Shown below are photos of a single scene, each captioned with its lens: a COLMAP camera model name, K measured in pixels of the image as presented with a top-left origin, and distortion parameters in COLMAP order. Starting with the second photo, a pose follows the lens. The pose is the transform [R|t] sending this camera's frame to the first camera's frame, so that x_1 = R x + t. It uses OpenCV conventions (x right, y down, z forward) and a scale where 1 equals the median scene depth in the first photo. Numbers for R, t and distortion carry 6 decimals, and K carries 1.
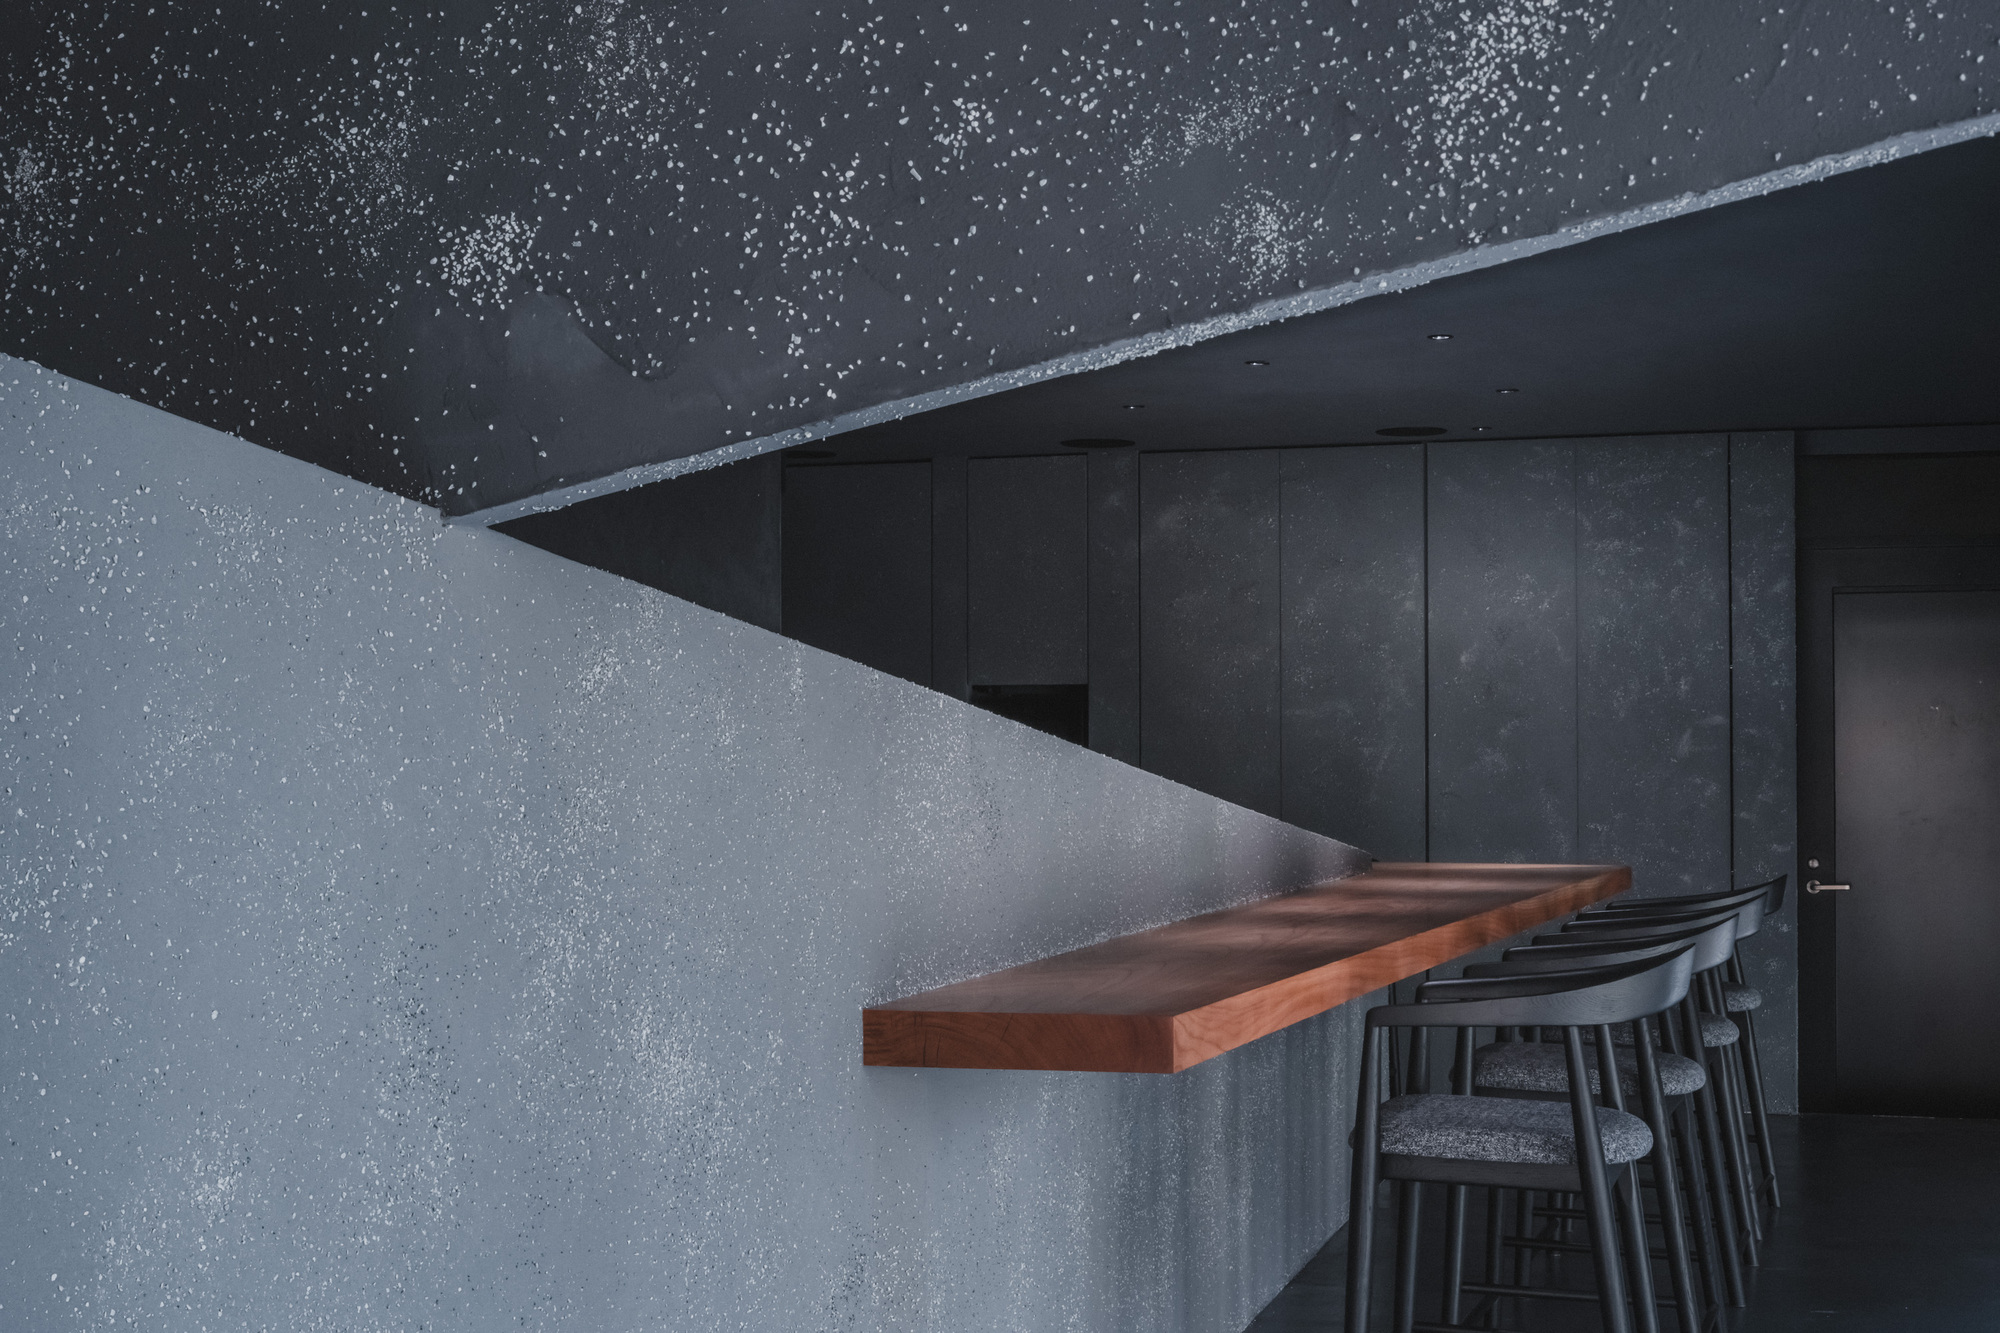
lens RADIAL K [[2701.8, 0, 1070.8], [0, 2701.8, 624.7], [0, 0, 1]] dist [-0.035326, -0.011687]
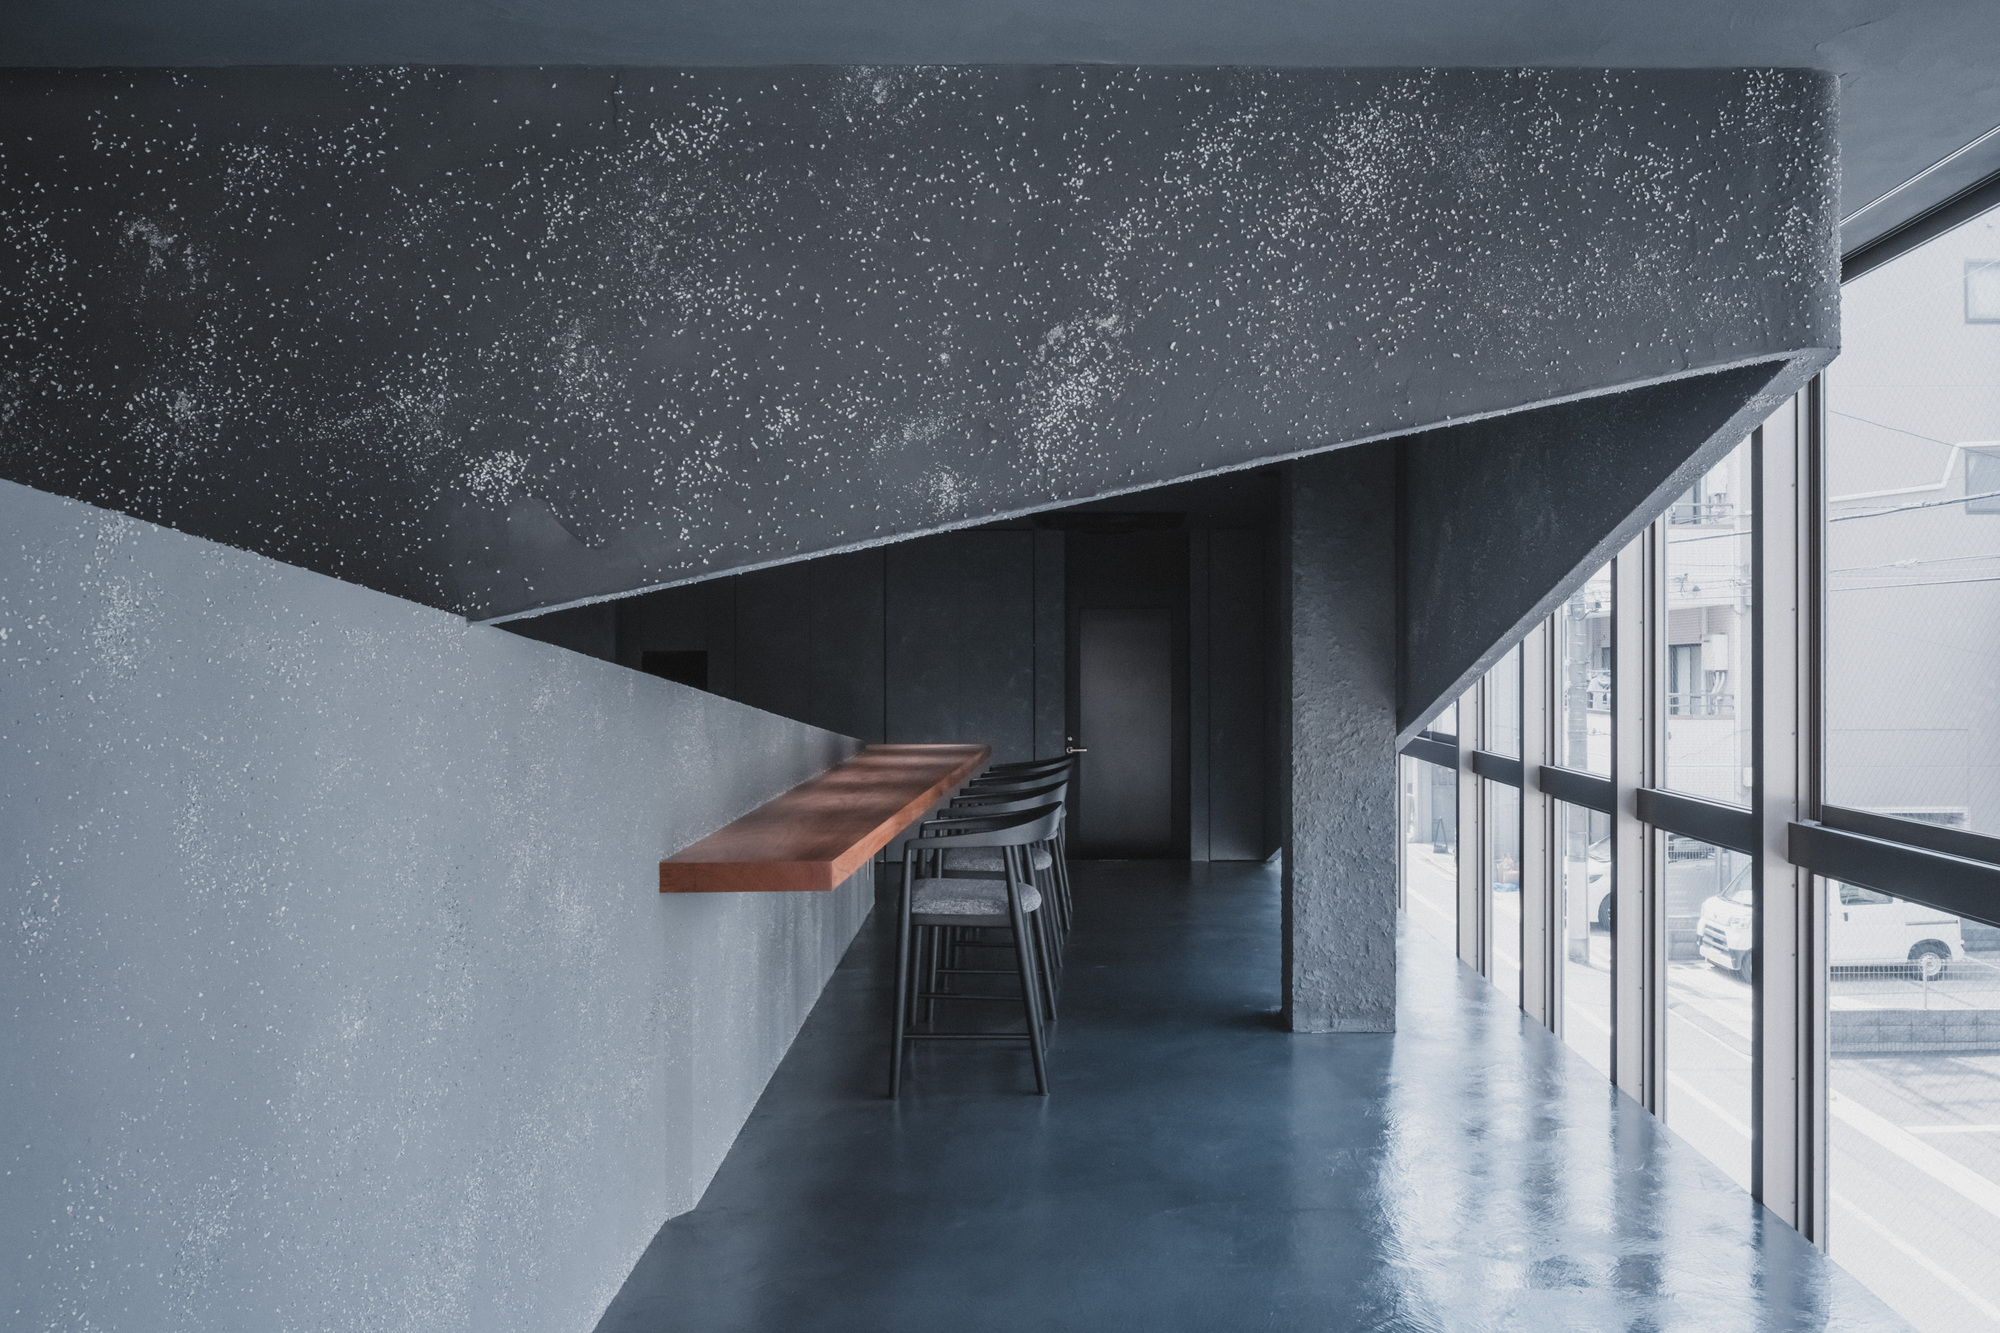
lens RADIAL K [[1342.6, 0, 1090.3], [0, 1342.6, 623.3], [0, 0, 1]] dist [-0.005977, -0.003691]
pose [[0.952649, 0.010037, 0.303907, -0.110100], [-0.014003, 0.999843, 0.010873, -0.053487], [-0.303750, -0.014614, 0.952640, 0.040062]]
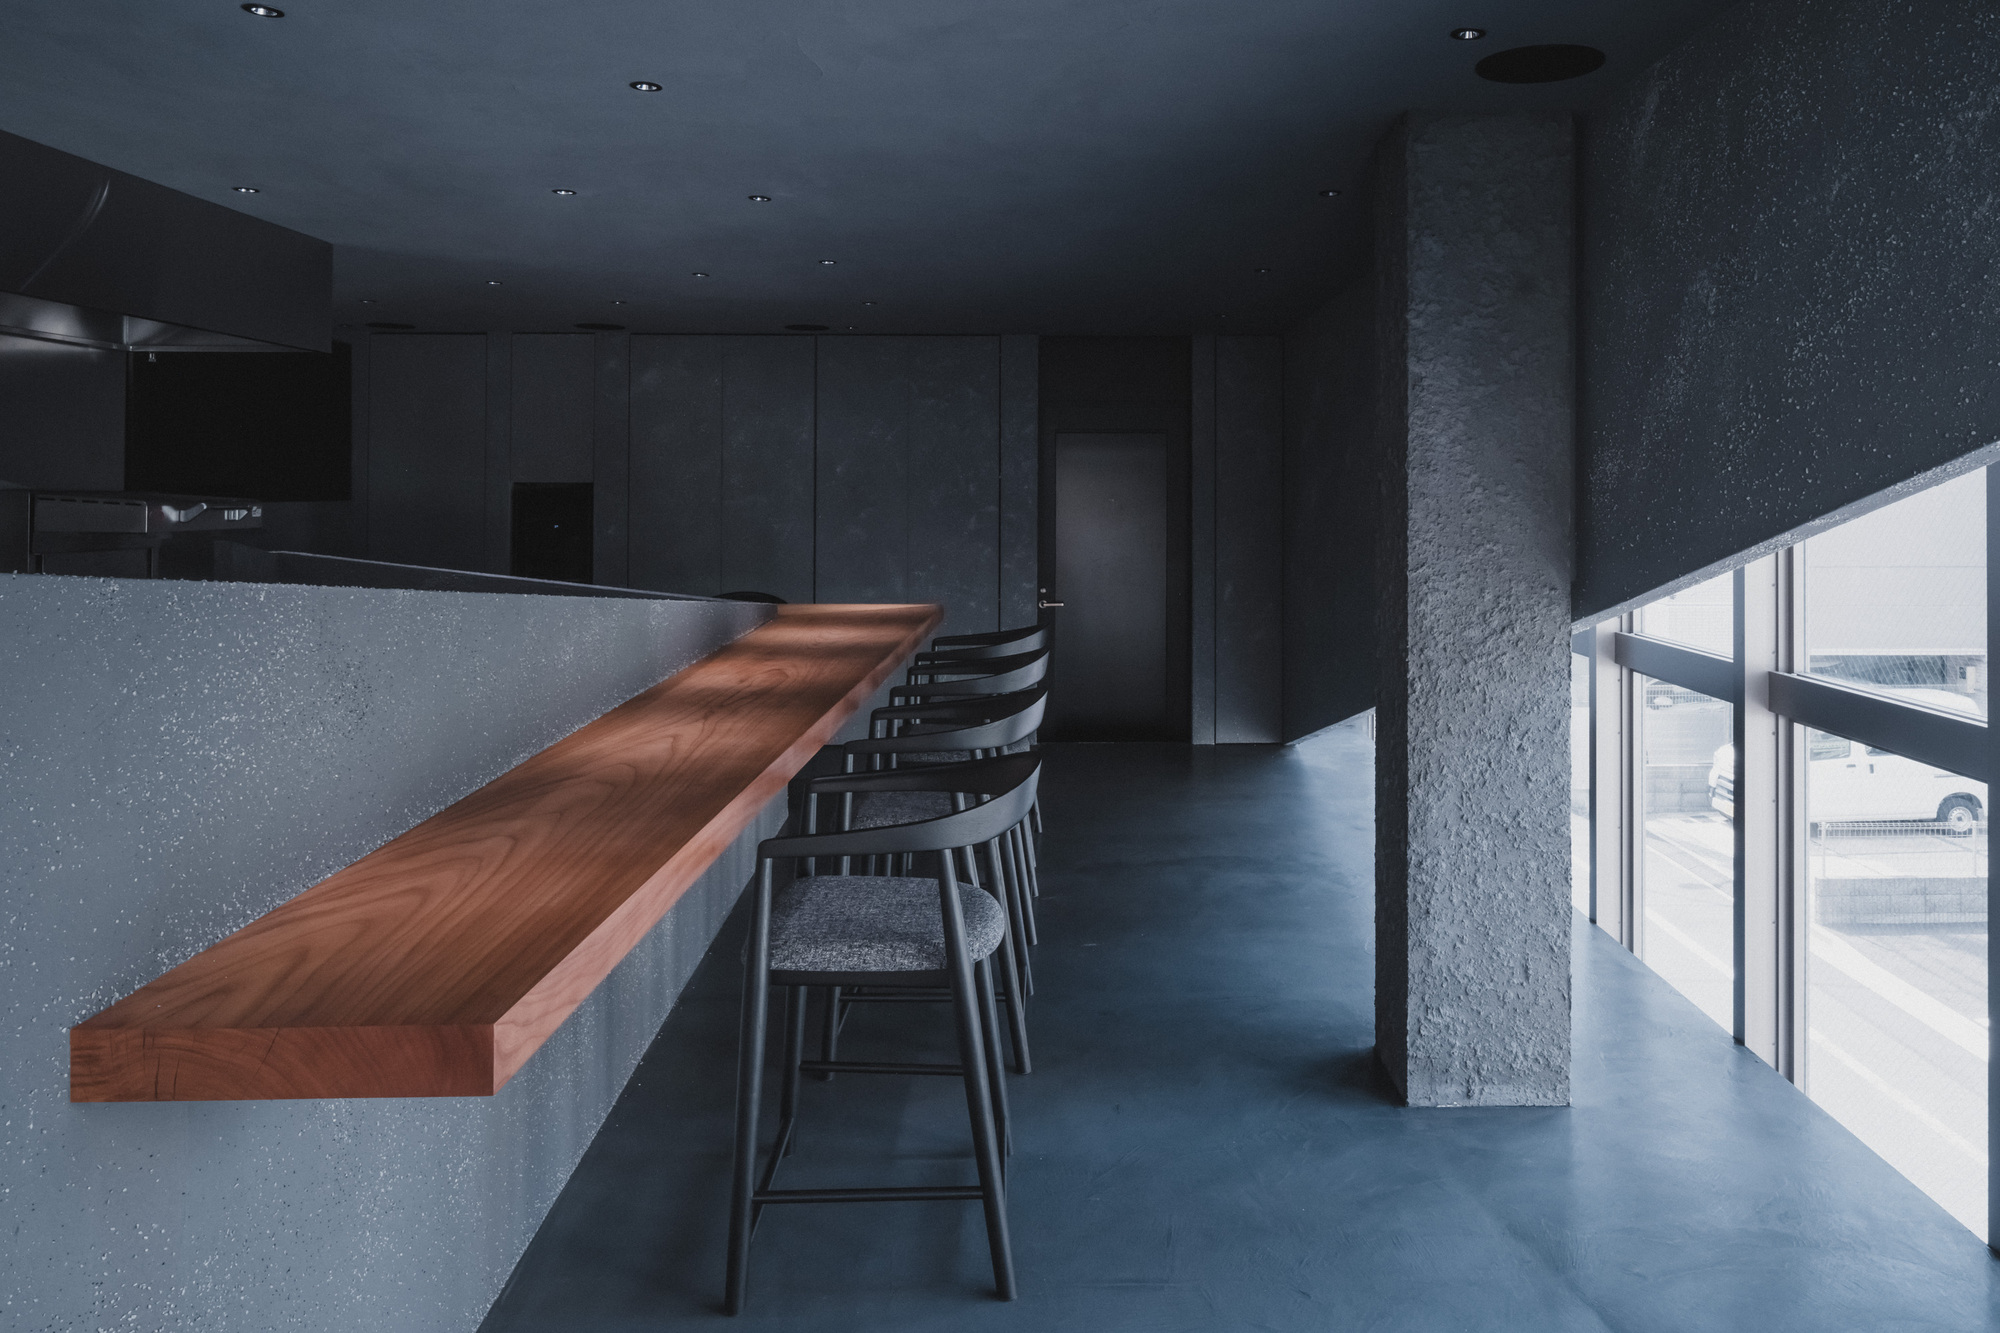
lens RADIAL K [[1356.2, 0, 1098.9], [0, 1356.2, 496.3], [0, 0, 1]] dist [-0.008721, 0.001600]
pose [[0.943484, 0.003284, 0.331403, 0.102201], [-0.018969, 0.998847, 0.044107, -0.044923], [-0.330876, -0.047901, 0.942458, 0.788145]]
